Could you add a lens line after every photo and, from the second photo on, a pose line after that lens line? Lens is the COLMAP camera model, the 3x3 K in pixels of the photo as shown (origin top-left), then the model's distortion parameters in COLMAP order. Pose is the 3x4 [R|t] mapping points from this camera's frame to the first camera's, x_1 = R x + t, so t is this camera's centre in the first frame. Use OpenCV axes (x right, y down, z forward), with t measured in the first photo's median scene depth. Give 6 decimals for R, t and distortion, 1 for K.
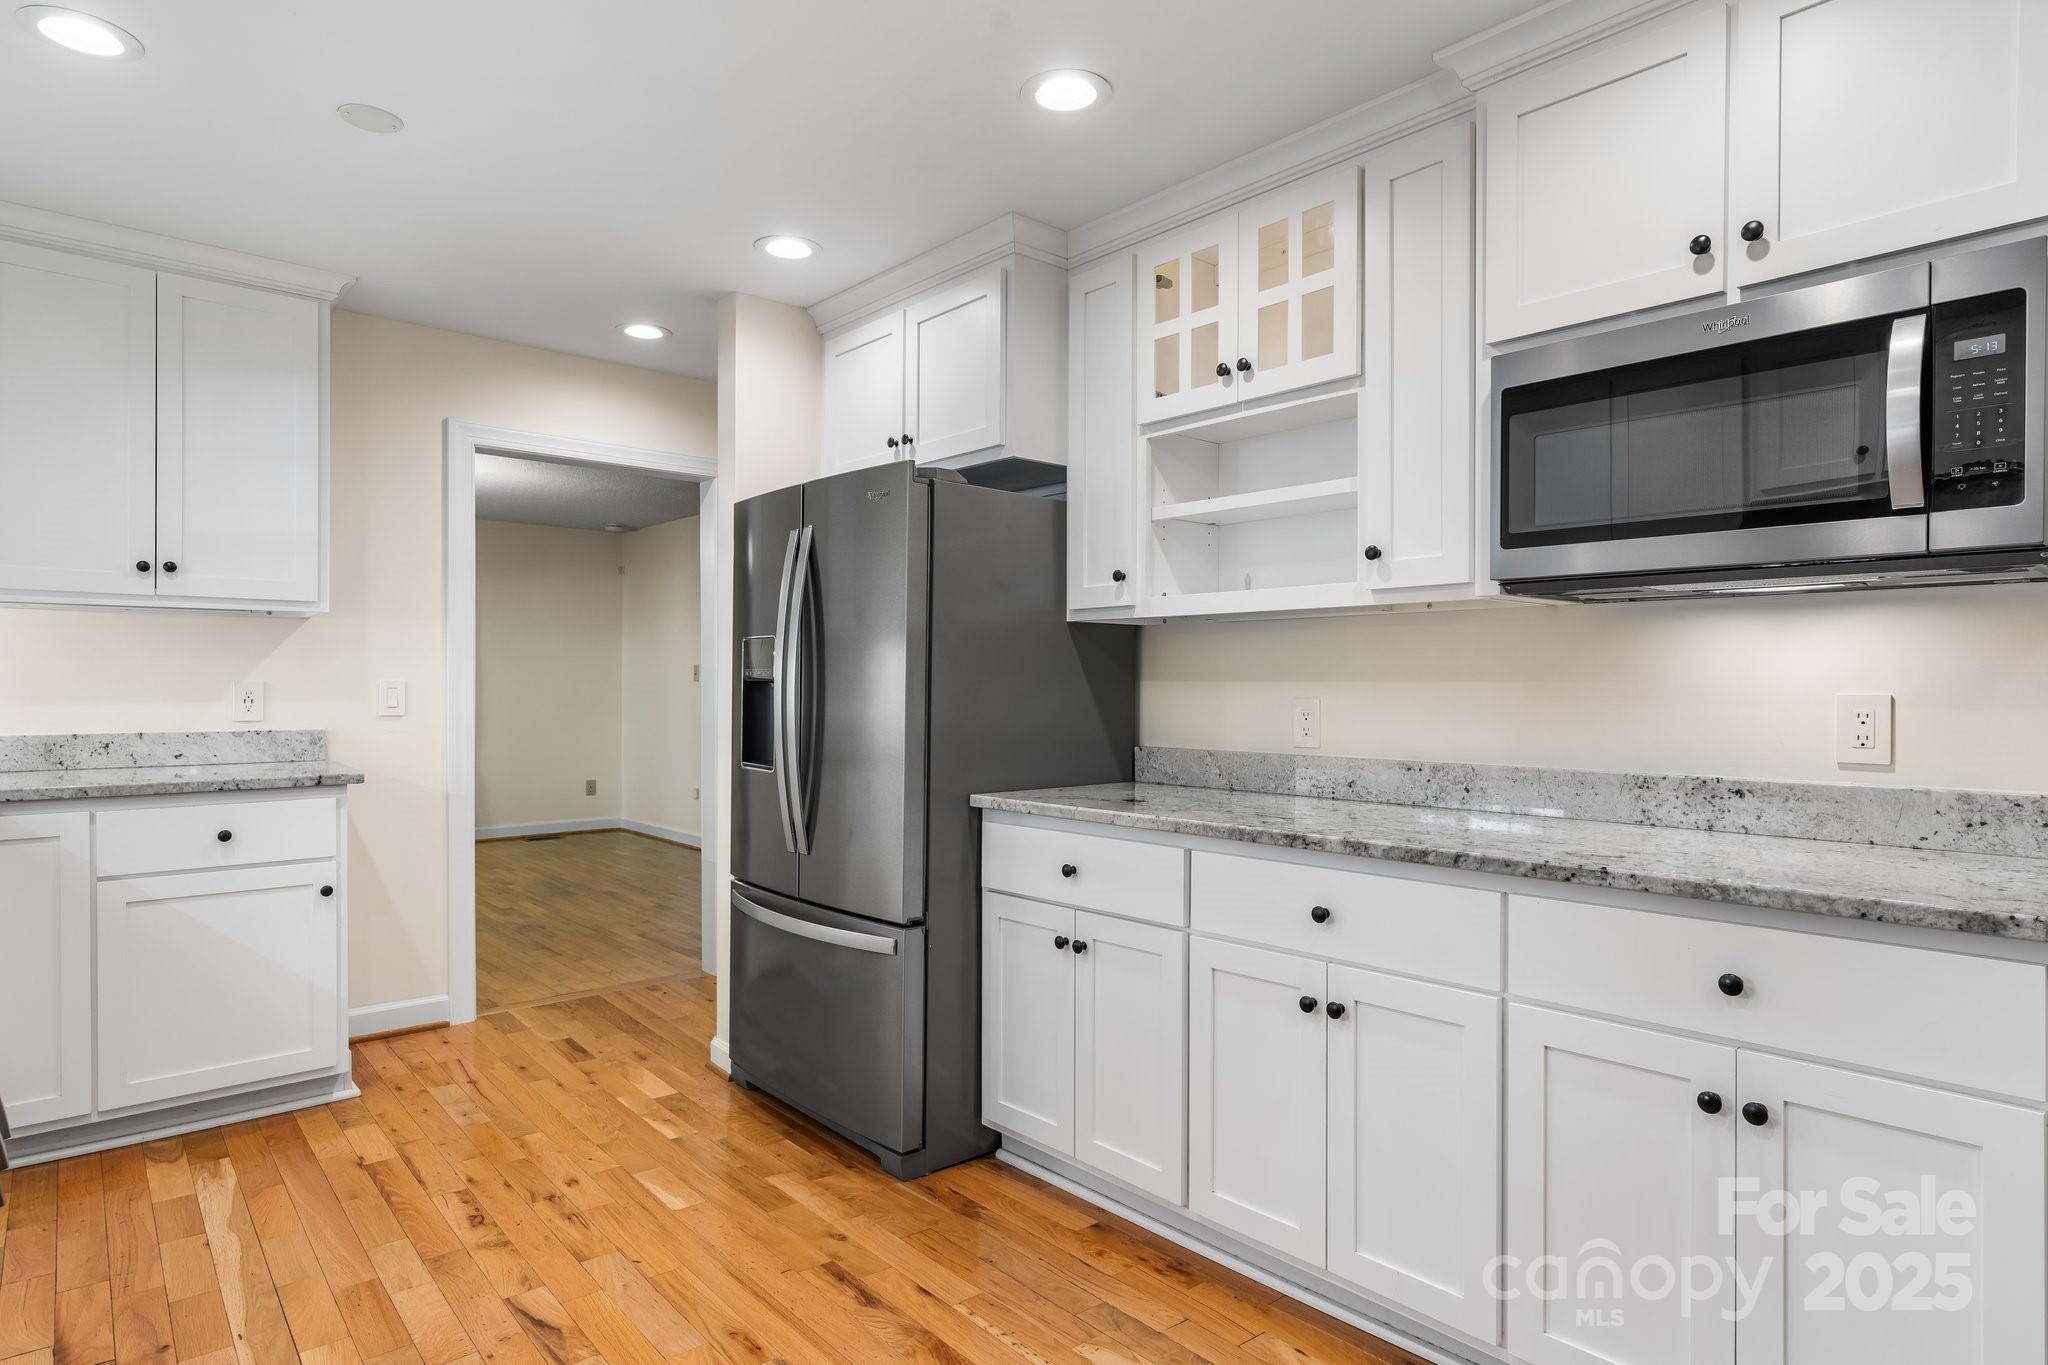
lens RADIAL K [[1109.5, 0, 1014.1], [0, 1109.5, 692.6], [0, 0, 1]] dist [-0.008750, 0.003623]
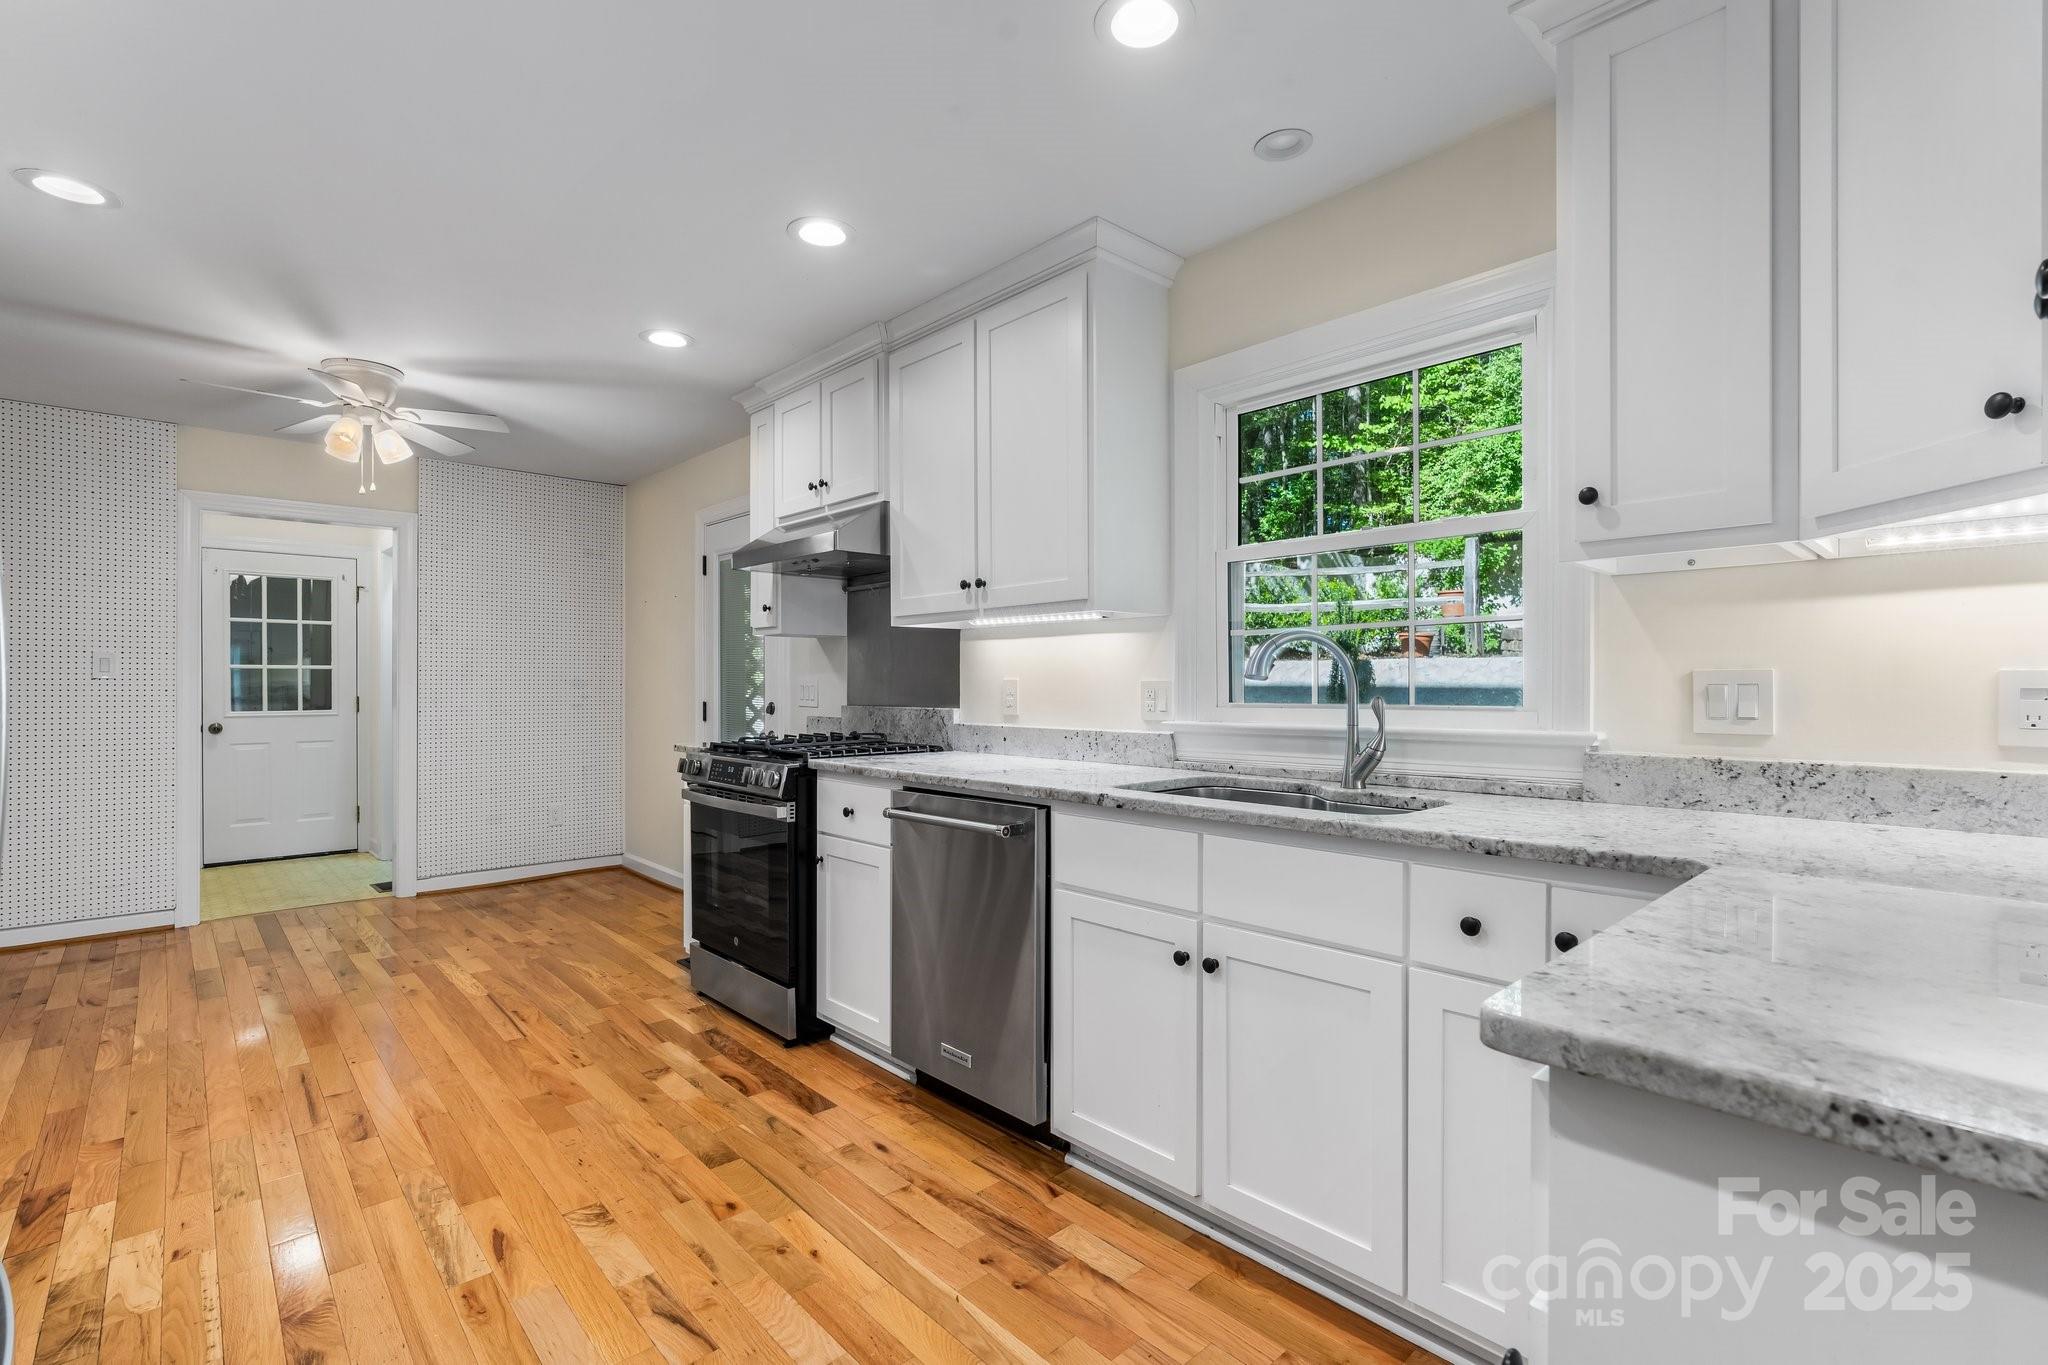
lens RADIAL K [[944.6, 0, 1029.5], [0, 944.6, 687.6], [0, 0, 1]] dist [-0.009034, 0.002039]
pose [[-0.999469, -0.004658, -0.032236, -0.549813], [-0.005013, 0.999928, 0.010948, -0.007284], [0.032183, 0.011103, -0.999420, 1.415322]]
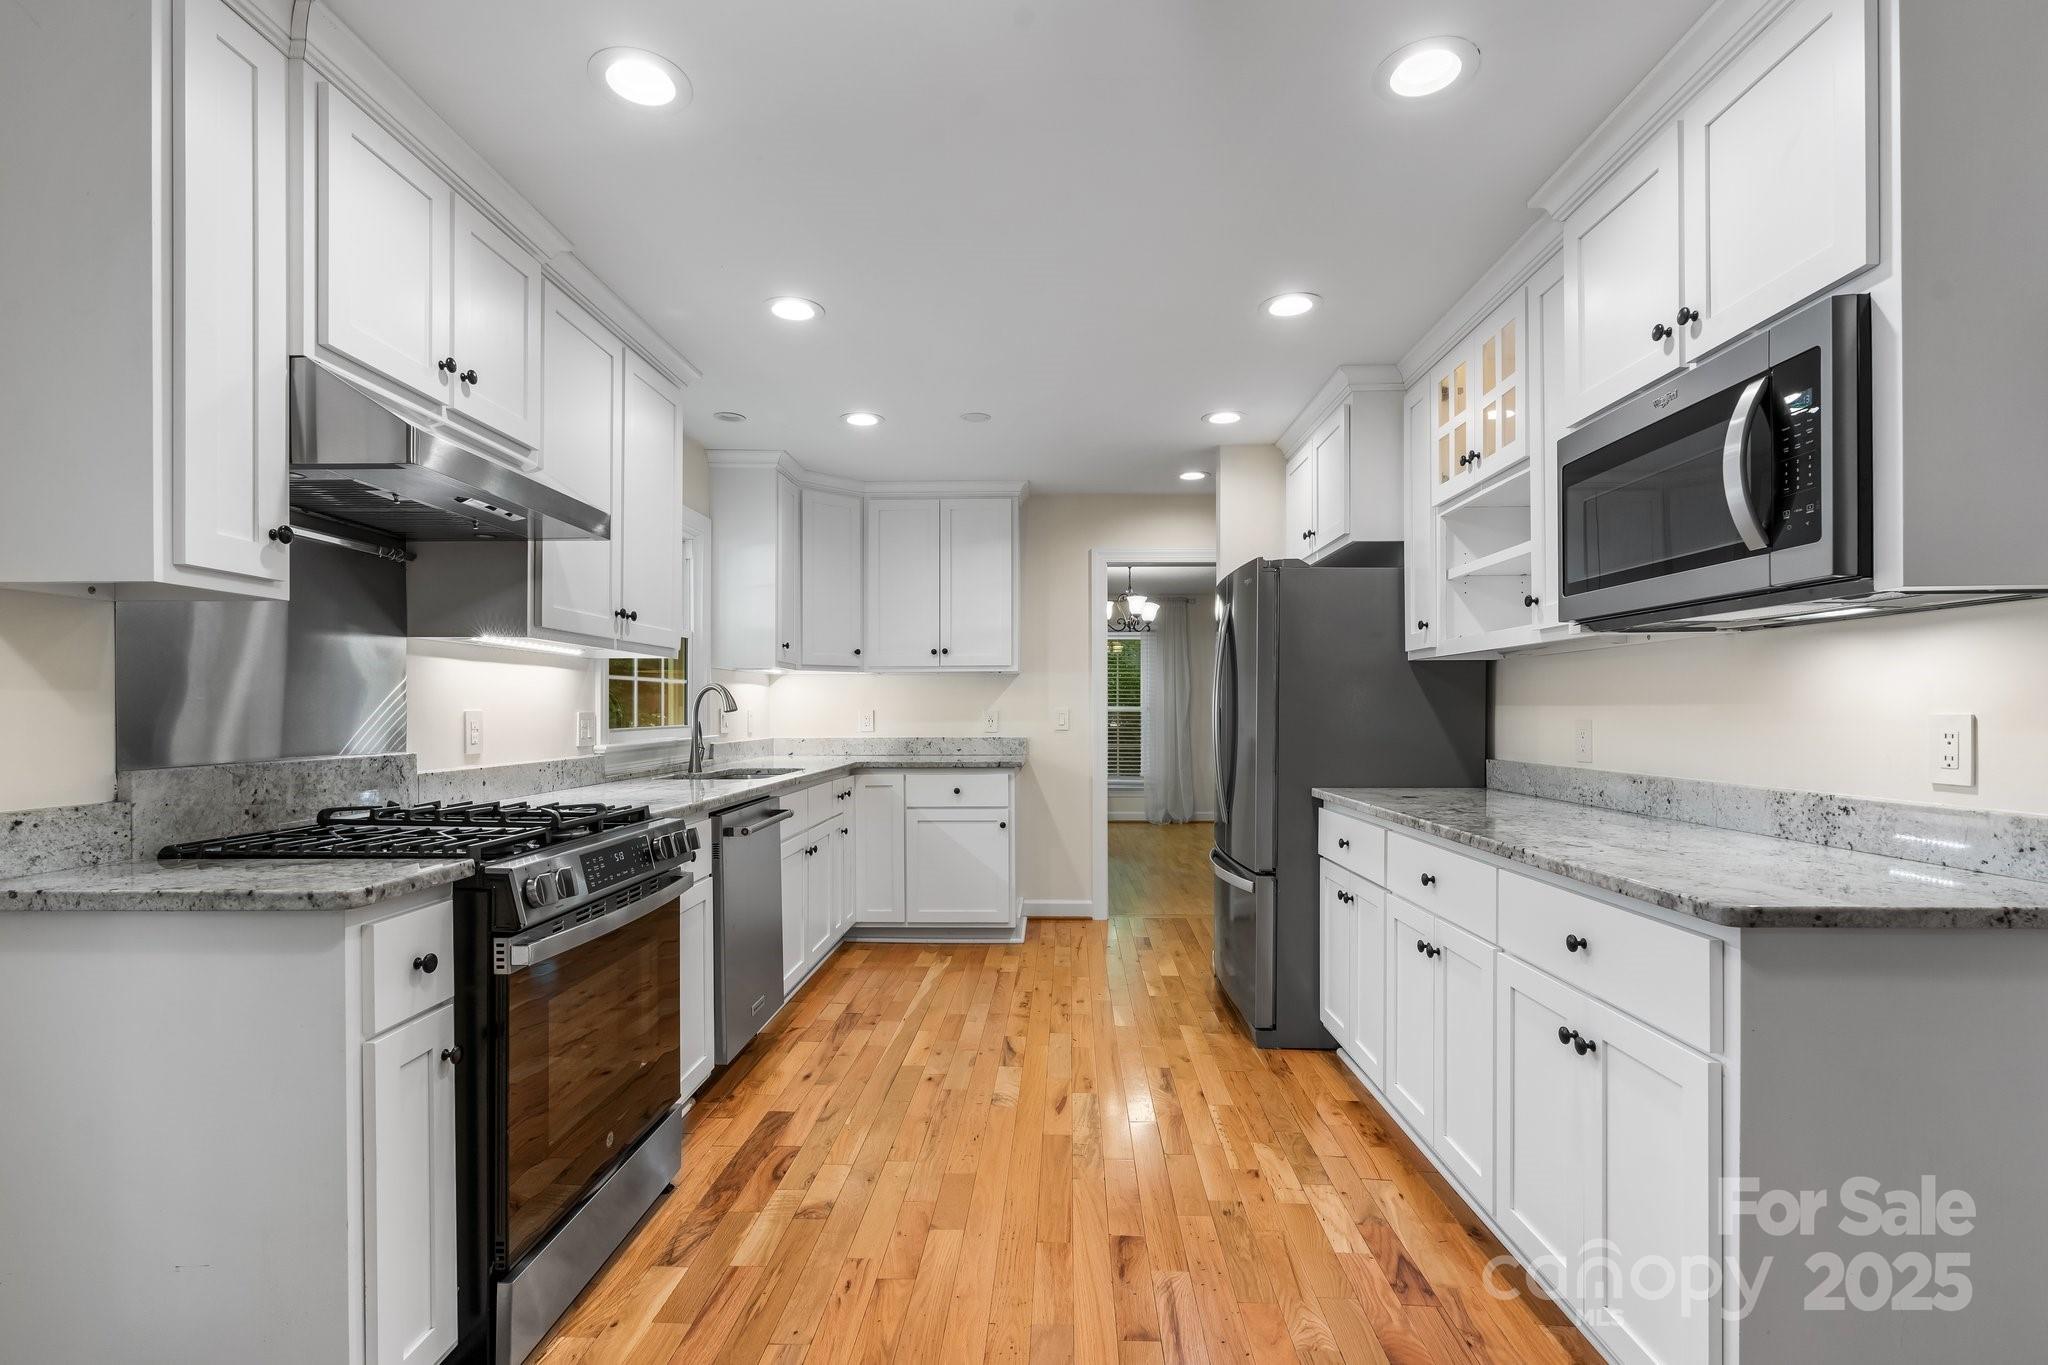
lens RADIAL K [[944.6, 0, 1030.5], [0, 944.6, 716.5], [0, 0, 1]] dist [-0.009034, 0.002039]
pose [[0.733480, -0.001195, -0.679710, 0.531374], [0.000227, 0.999999, -0.001513, 0.003305], [0.679711, 0.000955, 0.733479, -0.124238]]
